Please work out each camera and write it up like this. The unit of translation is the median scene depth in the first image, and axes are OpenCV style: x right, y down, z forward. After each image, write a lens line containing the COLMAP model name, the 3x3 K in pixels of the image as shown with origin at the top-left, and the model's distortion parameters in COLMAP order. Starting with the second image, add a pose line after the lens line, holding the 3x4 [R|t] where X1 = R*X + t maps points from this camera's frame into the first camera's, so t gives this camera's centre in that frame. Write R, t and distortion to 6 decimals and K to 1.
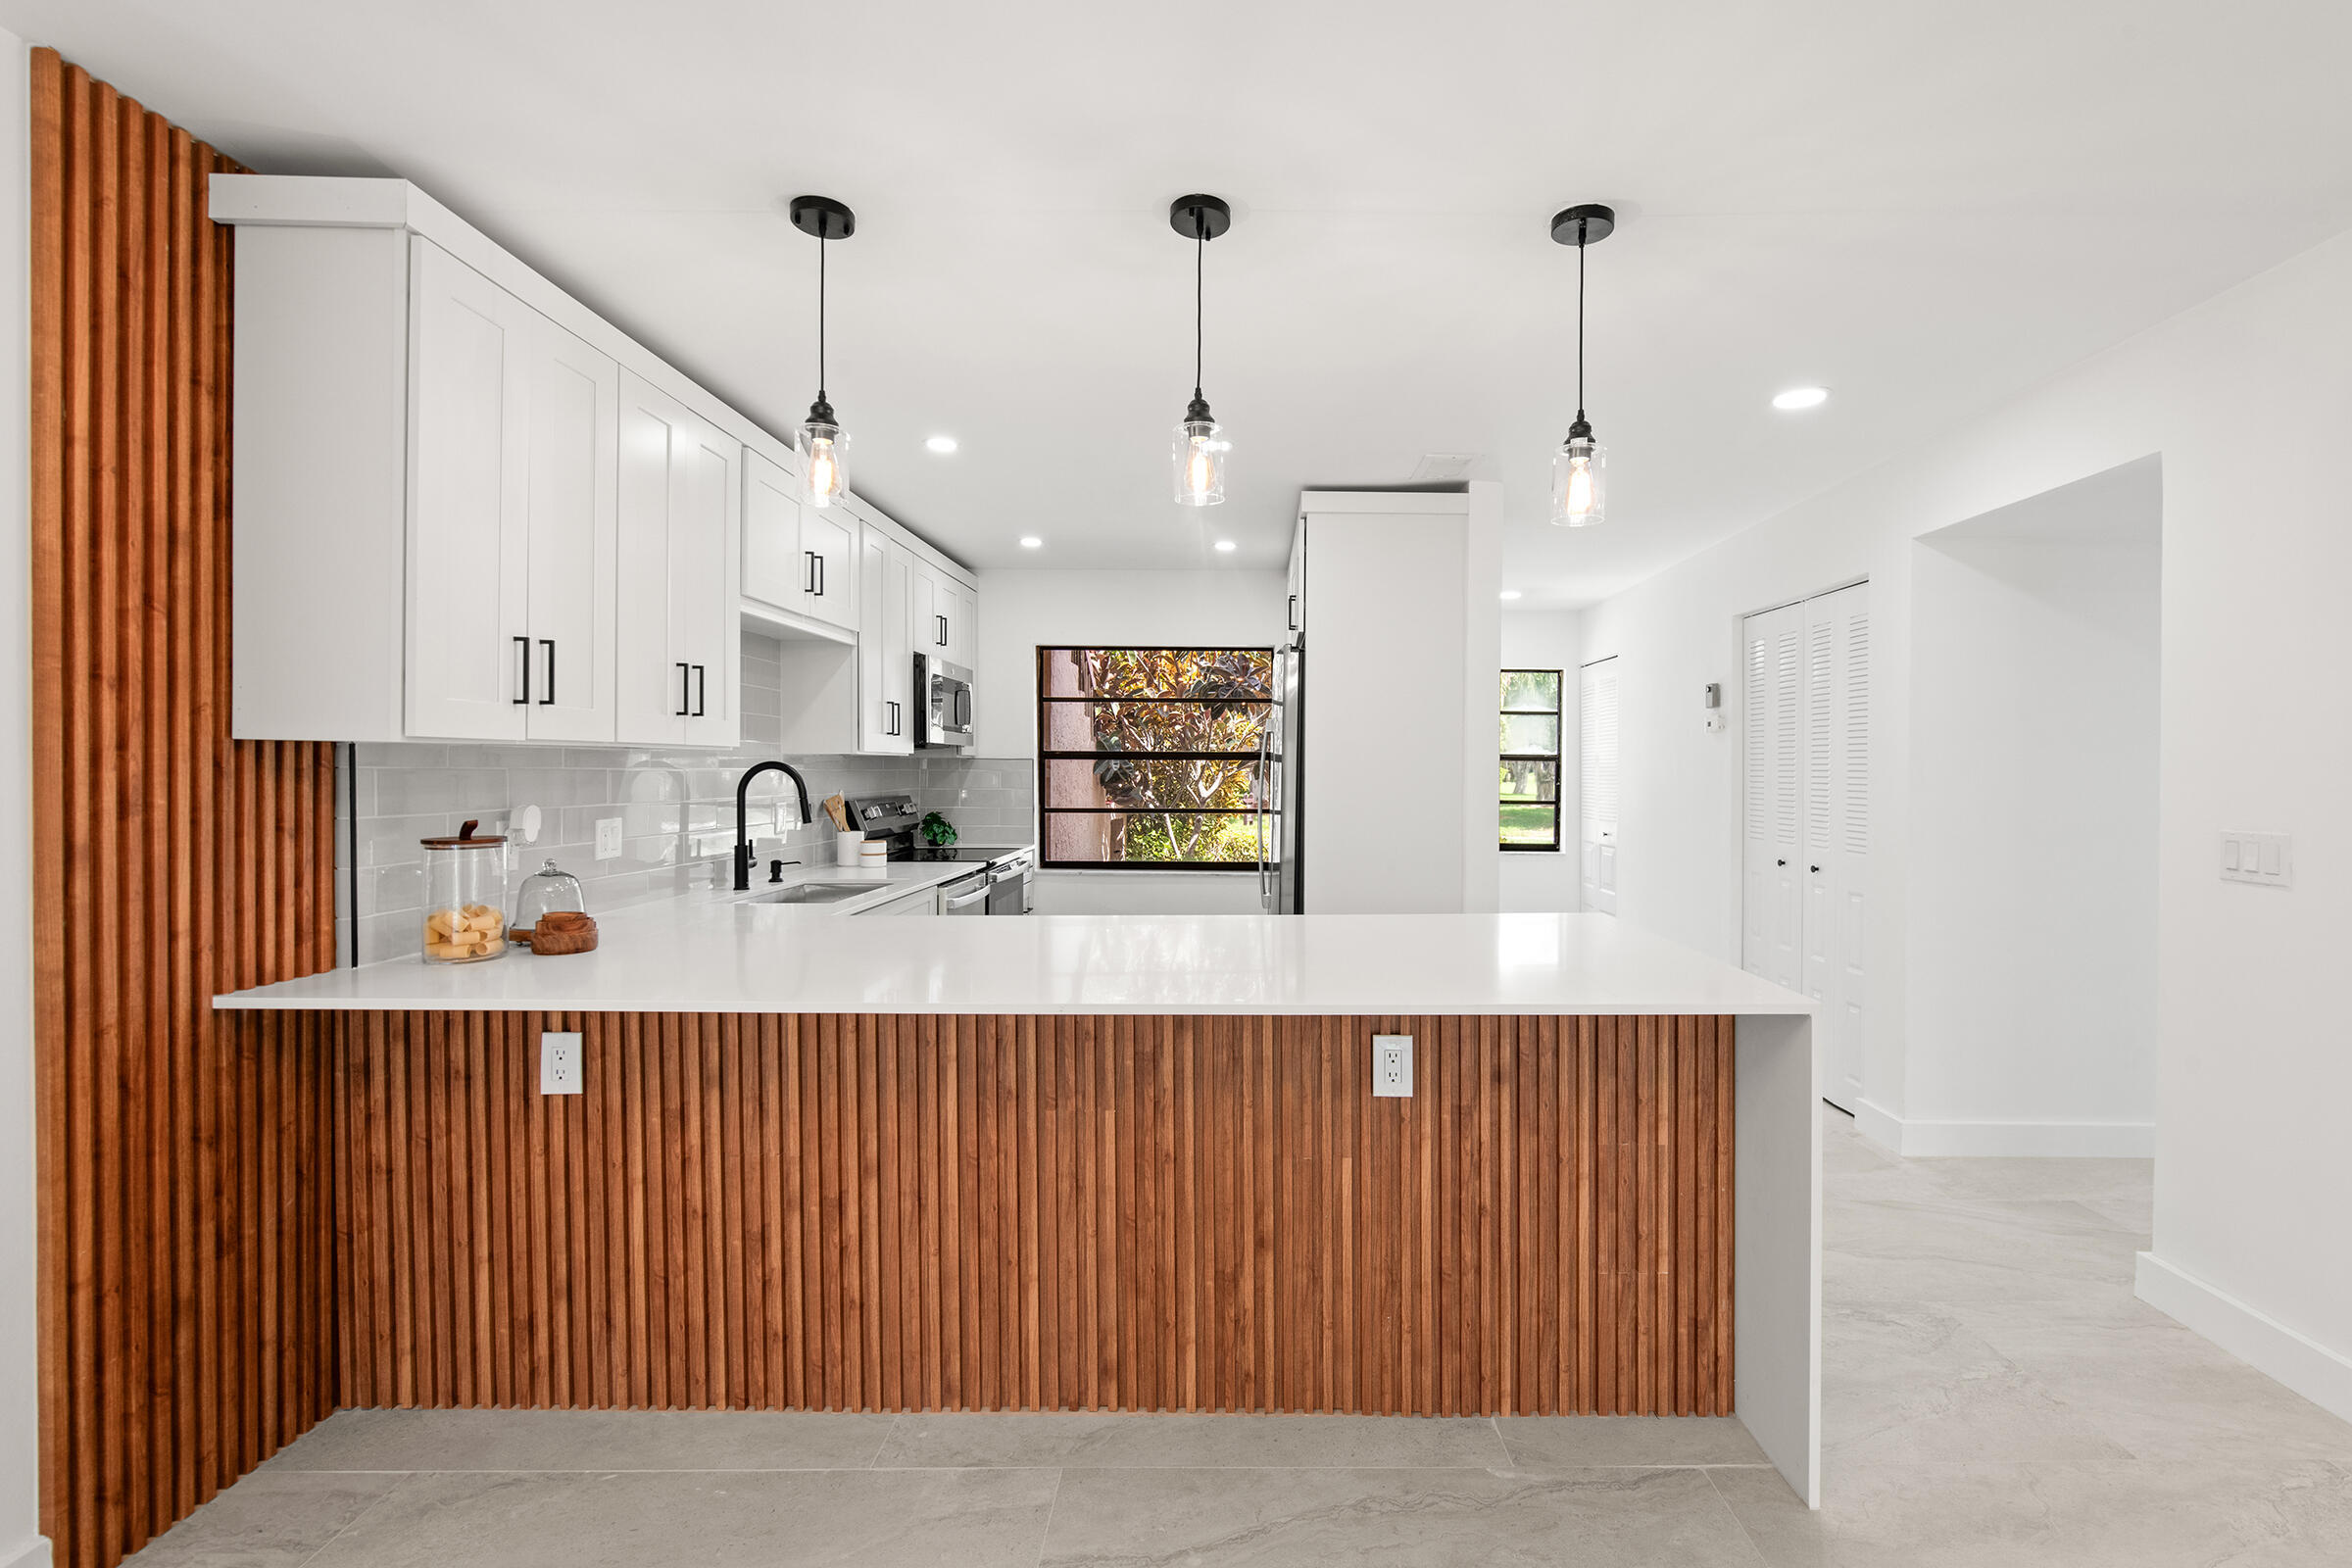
lens RADIAL K [[1007.6, 0, 1268.4], [0, 1007.6, 780.1], [0, 0, 1]] dist [-0.001232, -0.002179]
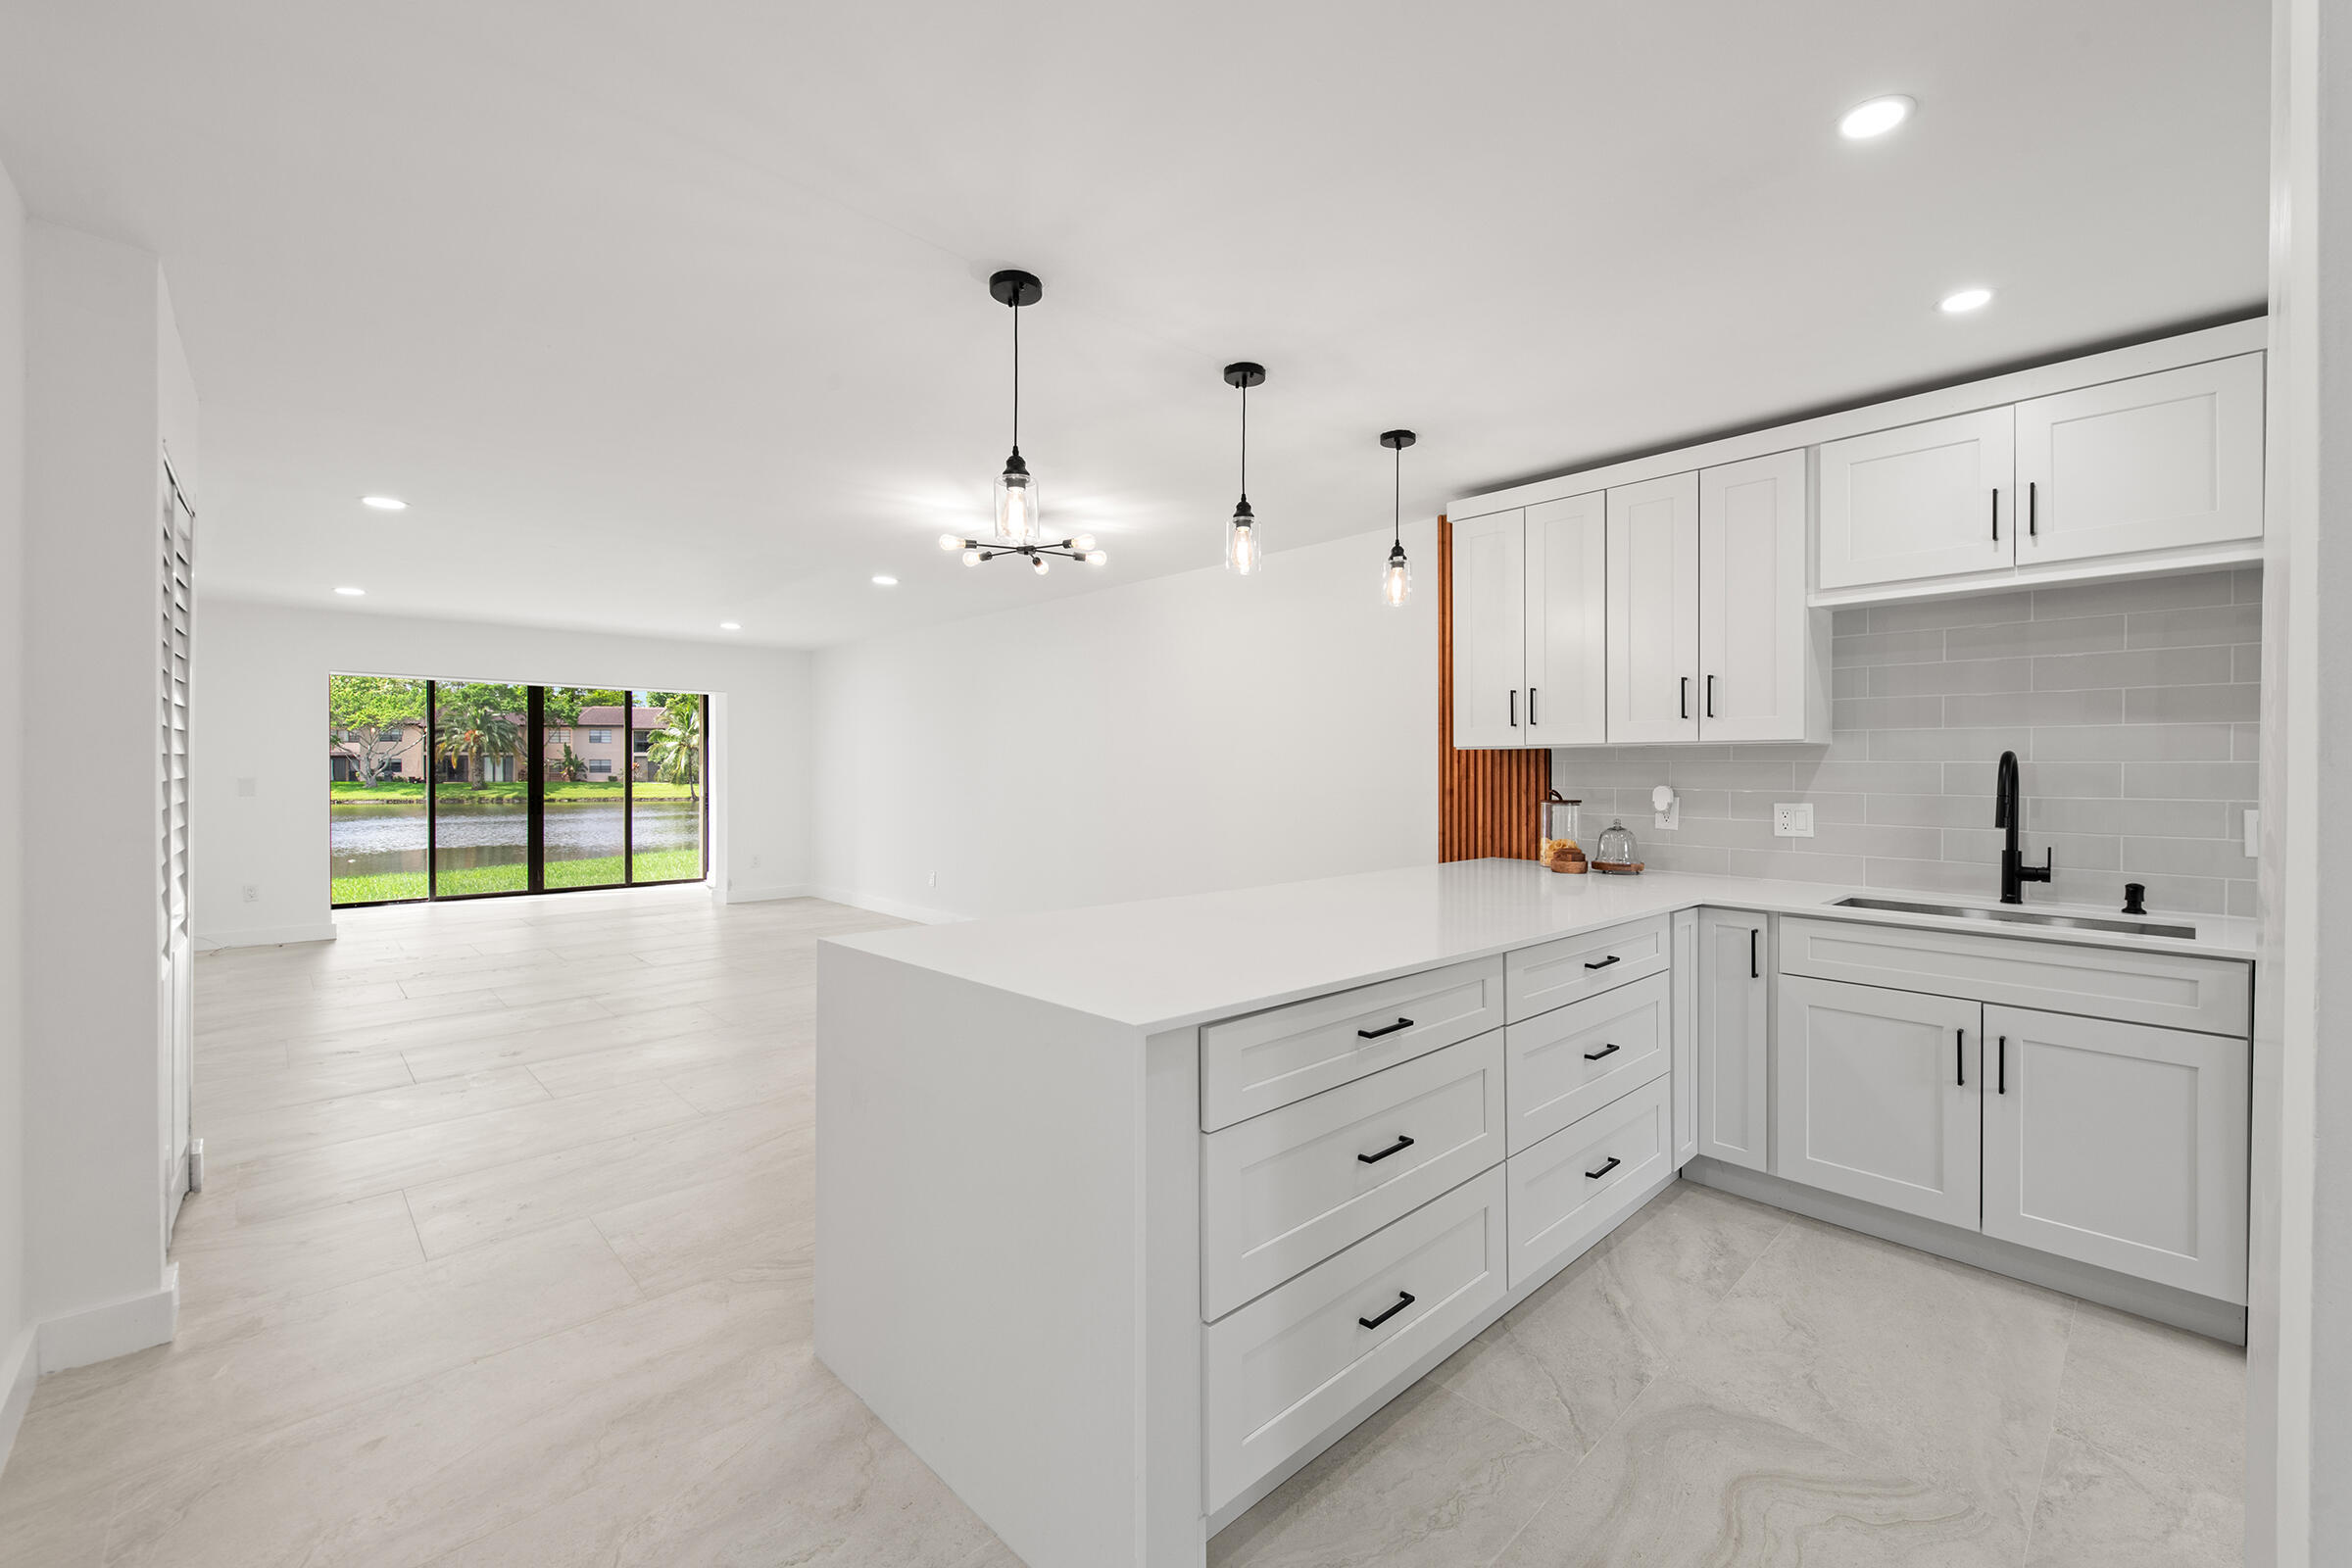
lens RADIAL K [[945.9, 0, 1156.3], [0, 945.9, 771.7], [0, 0, 1]] dist [0.011382, 0.000218]
pose [[-0.748329, -0.004957, -0.663309, 0.582002], [-0.017111, 0.999784, 0.011833, 0.000524], [0.663107, 0.020205, -0.748252, 1.213319]]
